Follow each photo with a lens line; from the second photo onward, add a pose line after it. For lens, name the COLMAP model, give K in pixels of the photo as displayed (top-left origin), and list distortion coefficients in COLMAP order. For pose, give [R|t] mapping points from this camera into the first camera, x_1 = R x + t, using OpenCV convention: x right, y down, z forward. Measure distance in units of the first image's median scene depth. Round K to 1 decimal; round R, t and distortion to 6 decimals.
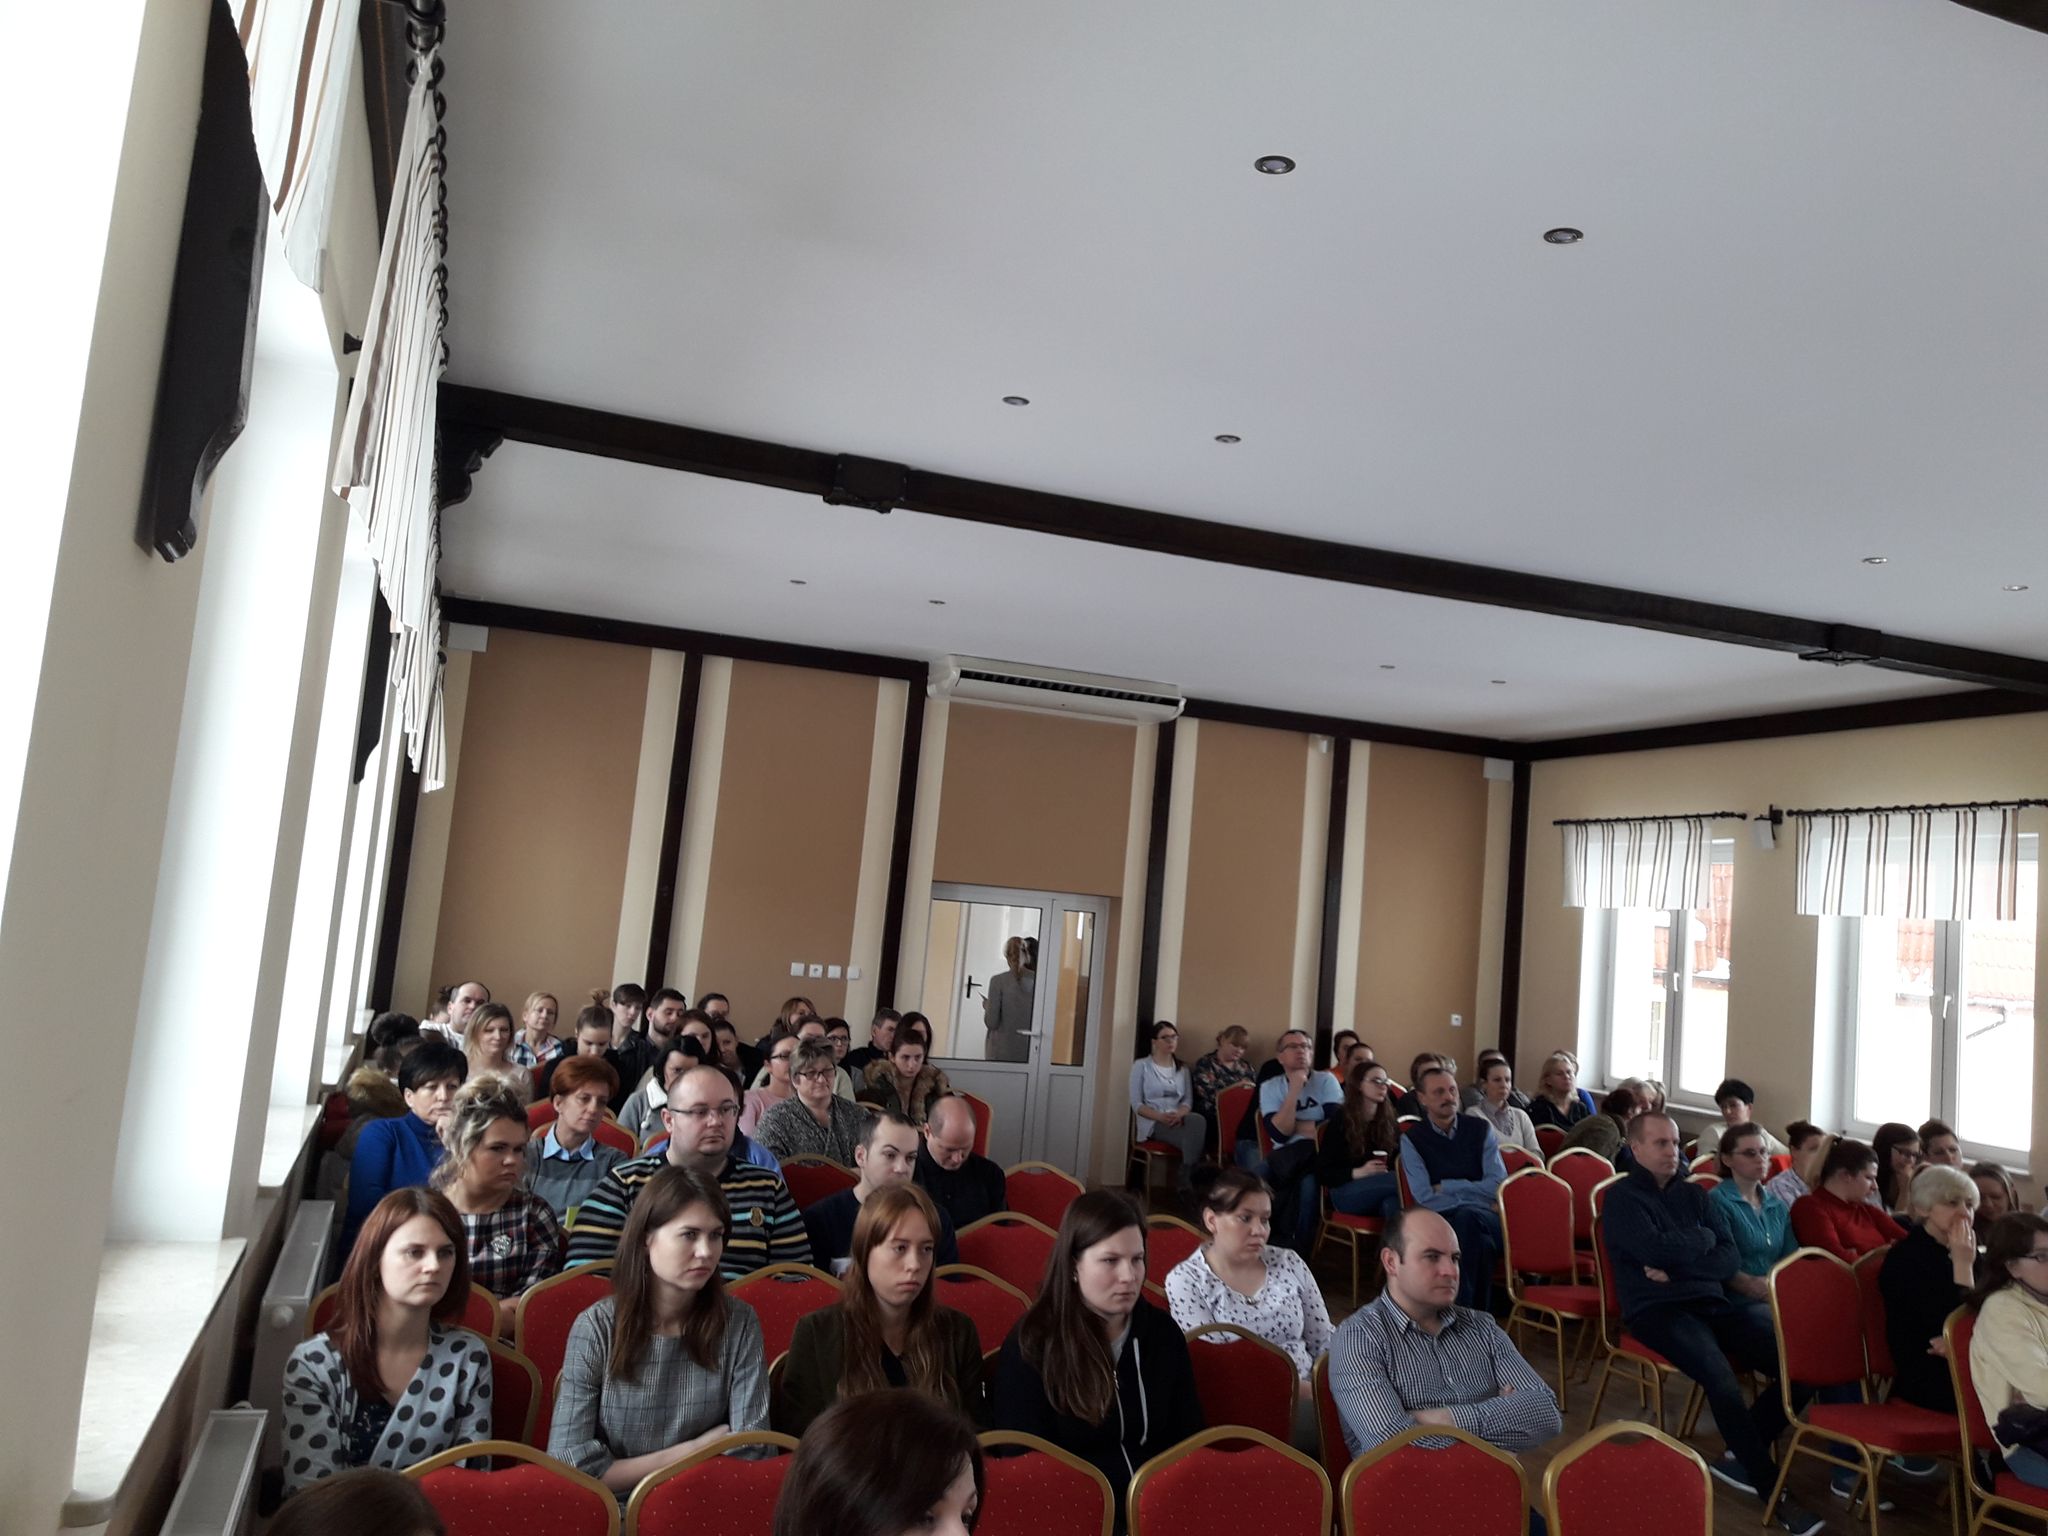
lens RADIAL K [[1651.2, 0, 1029.3], [0, 1651.2, 765.1], [0, 0, 1]] dist [0.045008, -0.070349]
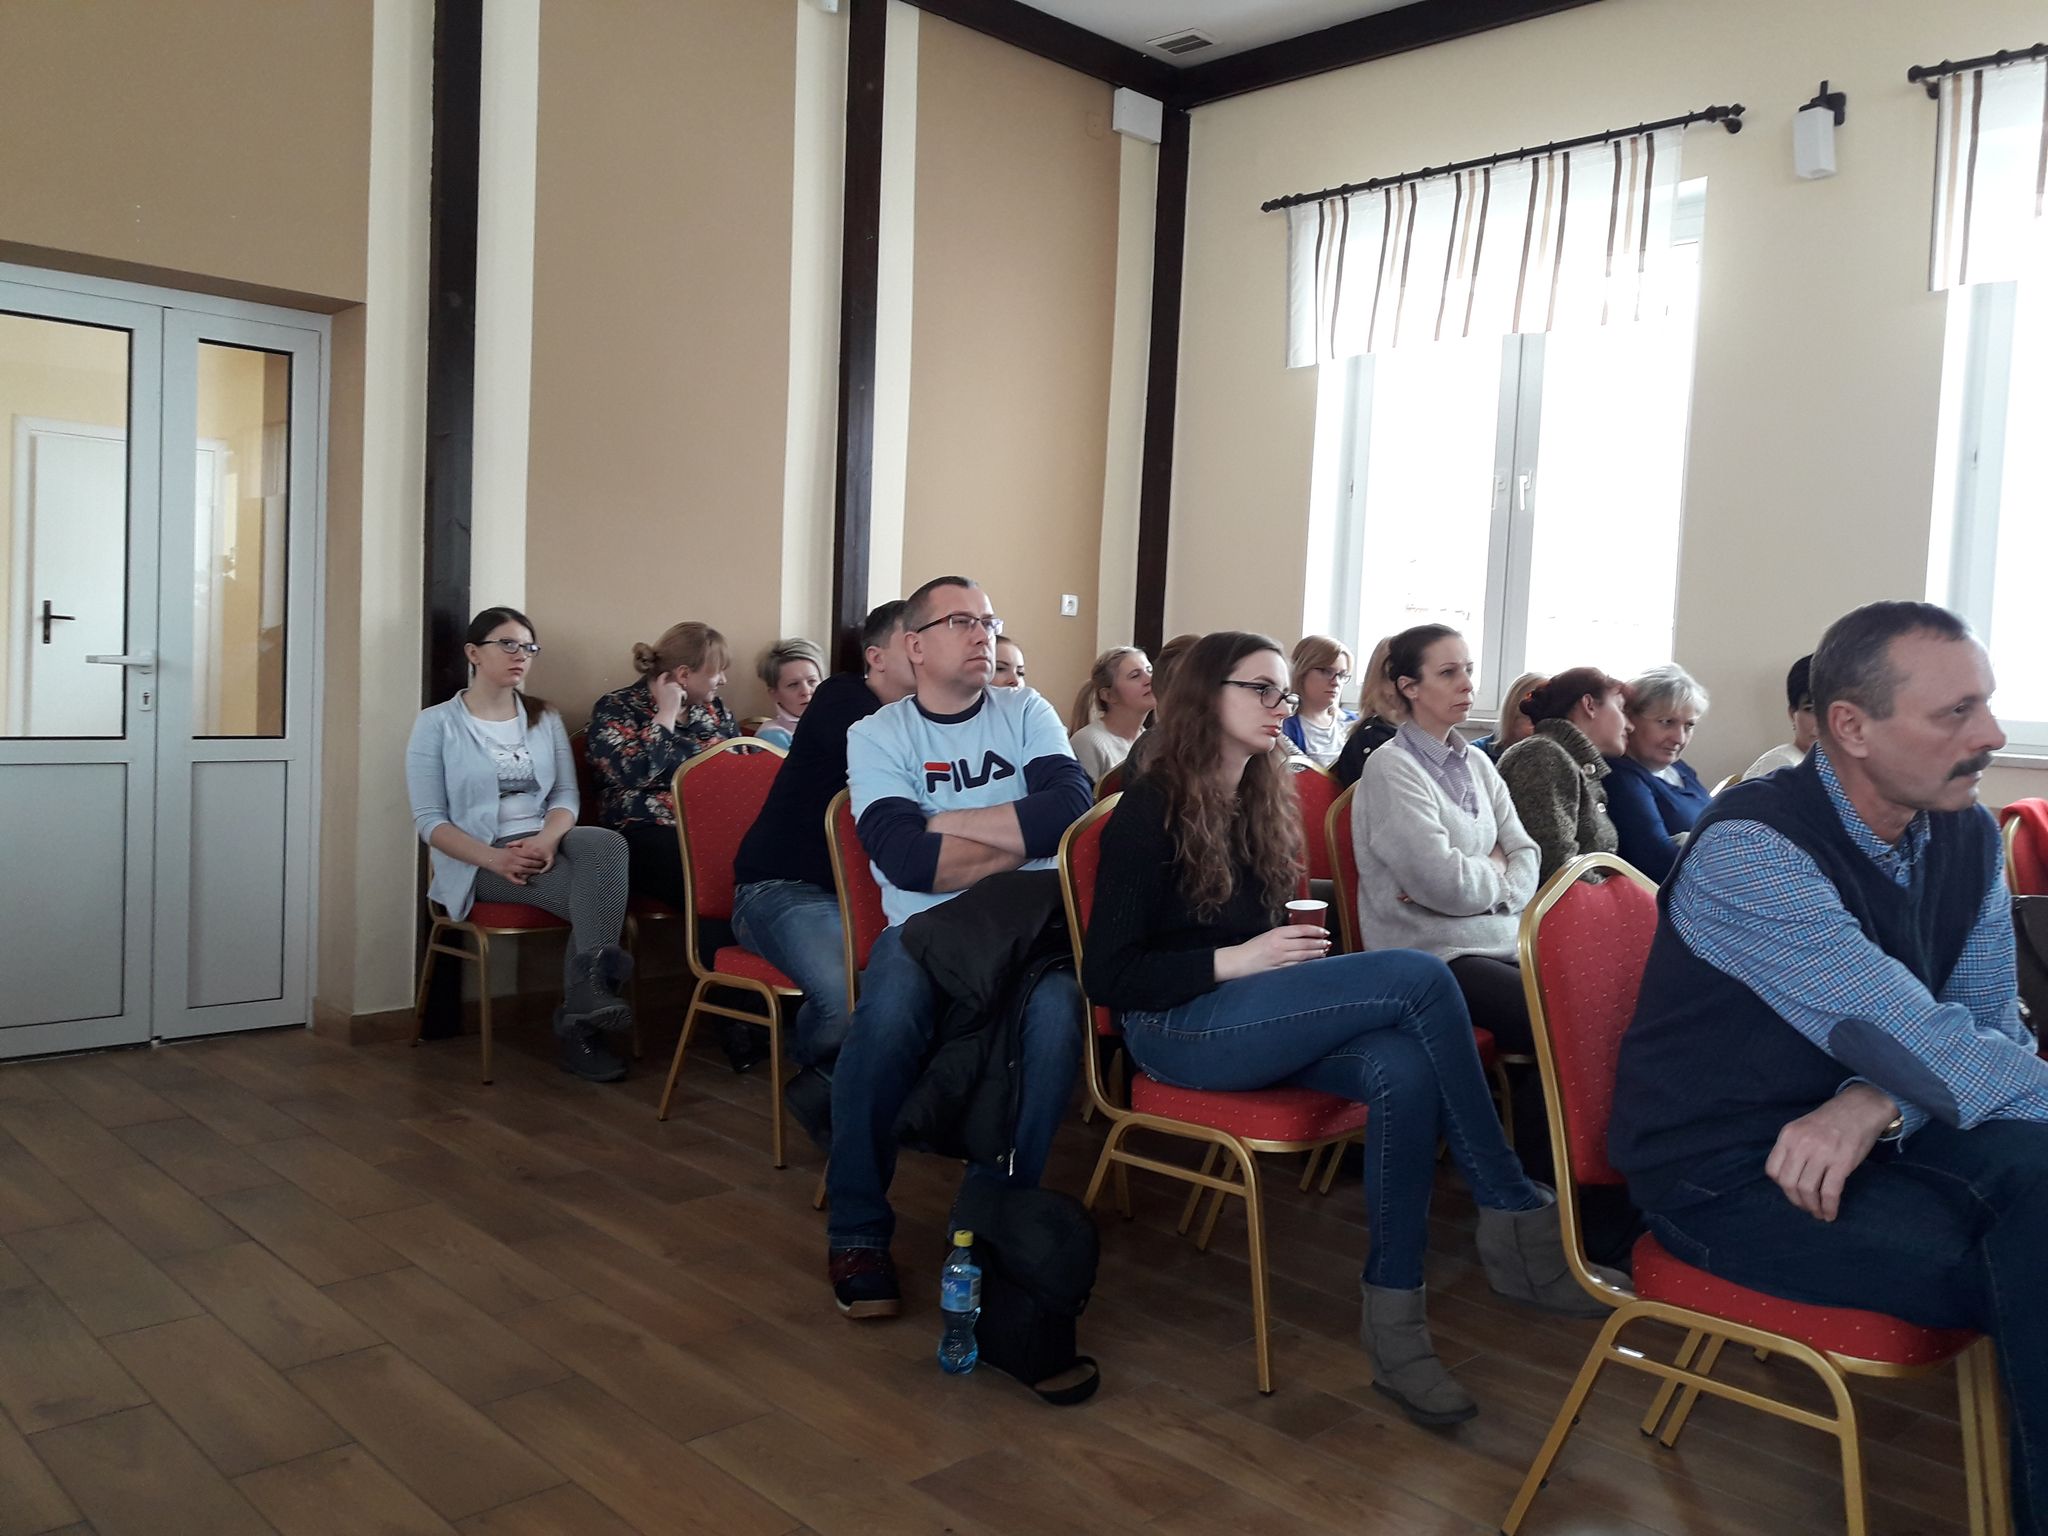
lens RADIAL K [[1651.2, 0, 1026.8], [0, 1651.2, 759.6], [0, 0, 1]] dist [0.045008, -0.070349]
pose [[0.905619, -0.068286, 0.418558, 0.027268], [-0.006583, 0.984569, 0.174873, 0.119108], [-0.424041, -0.161124, 0.891195, 0.578103]]
